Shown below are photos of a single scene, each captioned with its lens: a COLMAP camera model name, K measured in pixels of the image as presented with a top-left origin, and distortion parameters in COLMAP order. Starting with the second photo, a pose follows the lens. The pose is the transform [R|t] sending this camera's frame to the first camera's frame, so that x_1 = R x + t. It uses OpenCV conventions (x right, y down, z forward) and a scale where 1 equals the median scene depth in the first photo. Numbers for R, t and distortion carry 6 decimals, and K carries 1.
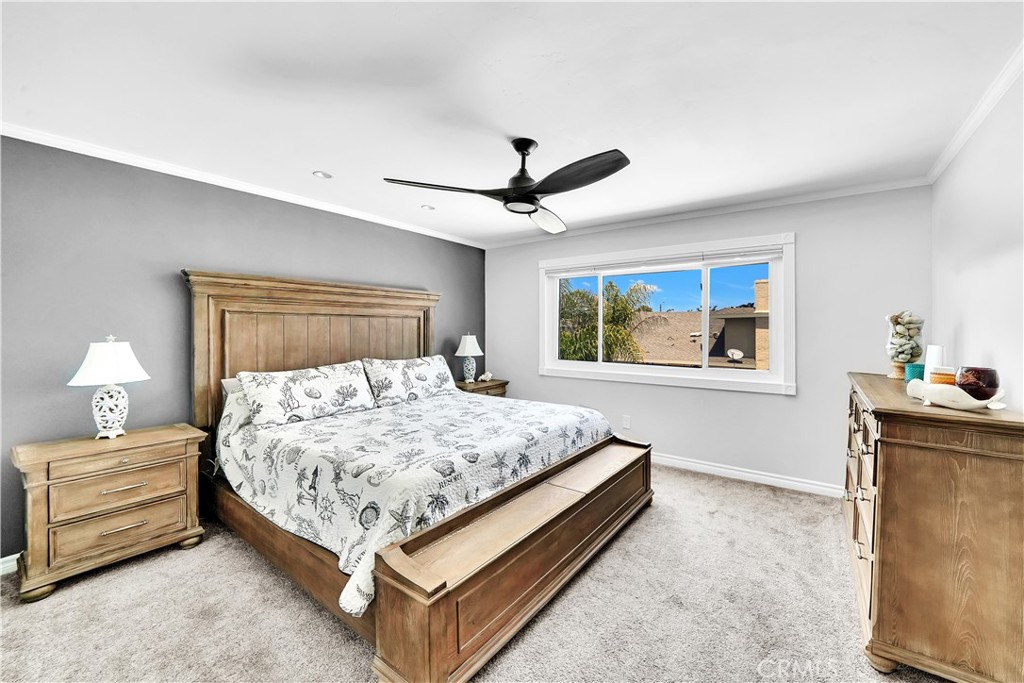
lens RADIAL K [[396.5, 0, 544.2], [0, 396.5, 337.5], [0, 0, 1]] dist [-0.029346, -0.000036]
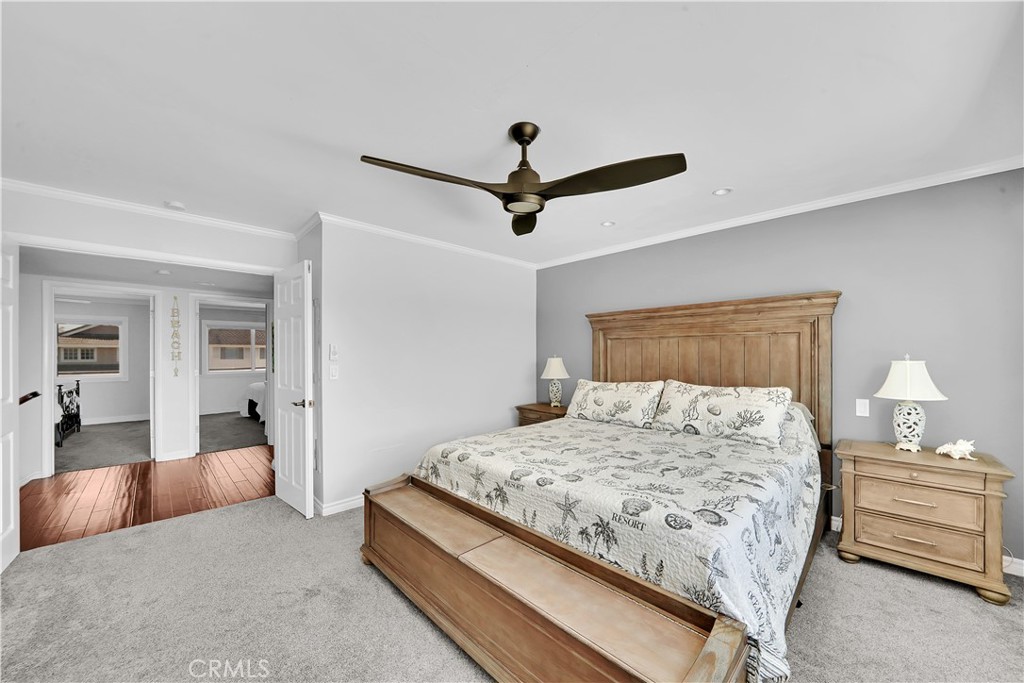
lens RADIAL K [[379.5, 0, 534.7], [0, 379.5, 351.3], [0, 0, 1]] dist [-0.002250, -0.000098]
pose [[-0.179491, -0.000644, -0.983759, 0.604228], [-0.011859, 0.999929, 0.001509, -0.017954], [0.983688, 0.011937, -0.179486, 0.926868]]
